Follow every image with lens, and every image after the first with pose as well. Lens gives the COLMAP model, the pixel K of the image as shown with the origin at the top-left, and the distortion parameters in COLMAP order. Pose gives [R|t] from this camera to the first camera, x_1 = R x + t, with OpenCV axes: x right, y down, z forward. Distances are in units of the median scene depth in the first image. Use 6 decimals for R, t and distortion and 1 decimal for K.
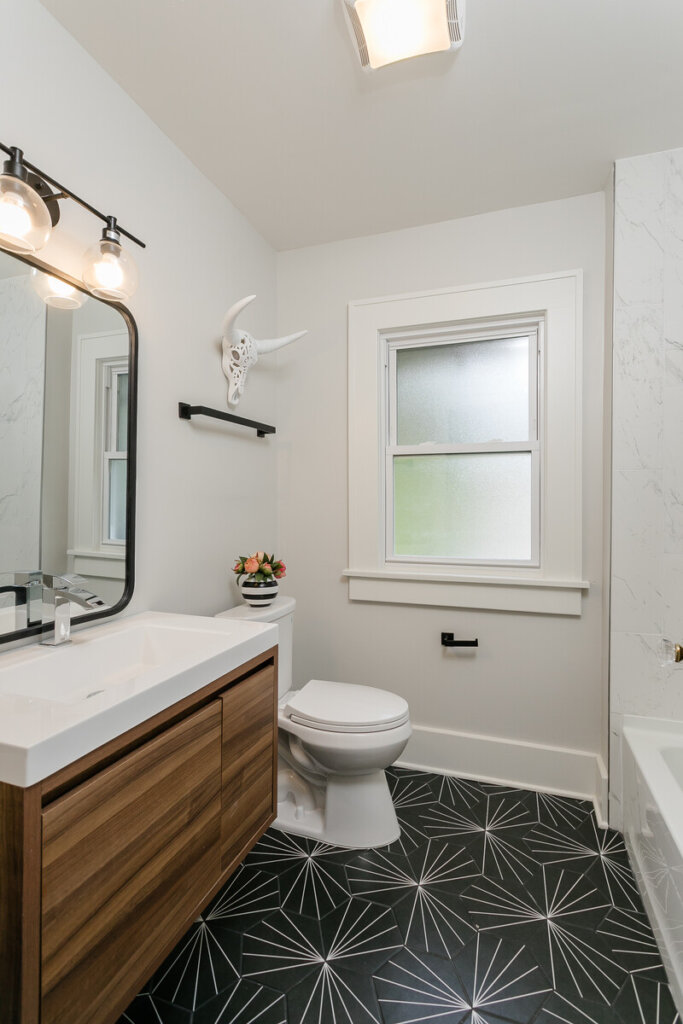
lens RADIAL K [[493.0, 0, 341.5], [0, 493.0, 512.0], [0, 0, 1]] dist [0.002595, 0.000764]
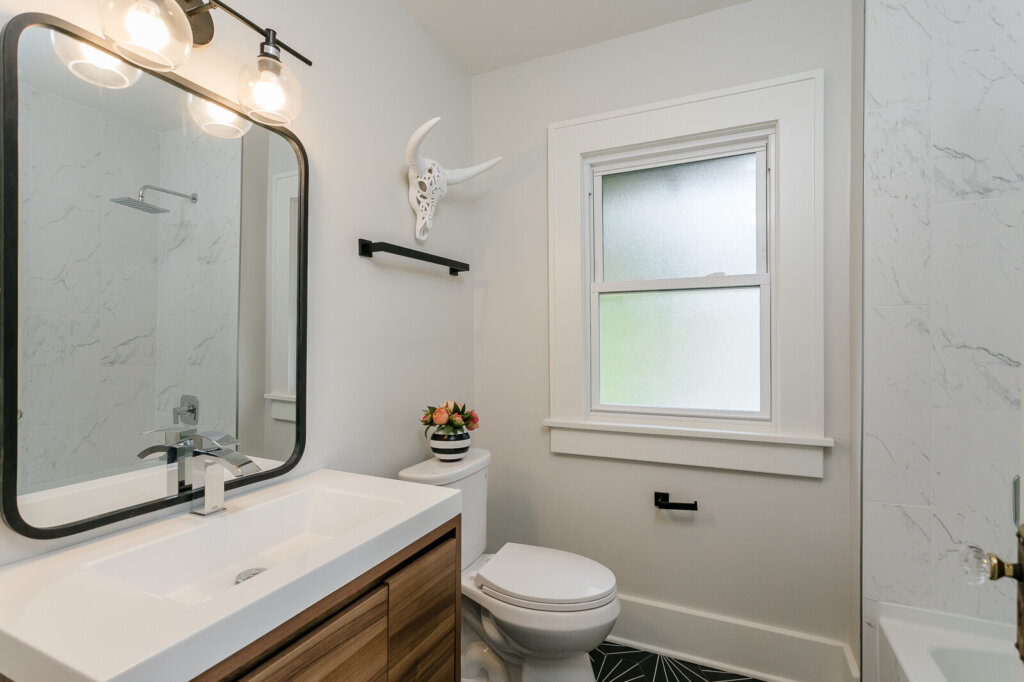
lens RADIAL K [[493.0, 0, 506.2], [0, 493.0, 348.2], [0, 0, 1]] dist [0.002595, 0.000764]
pose [[0.995601, -0.005098, -0.093554, 0.024765], [0.004827, 0.999983, -0.003130, -0.014129], [0.093569, 0.002665, 0.995609, 0.106284]]
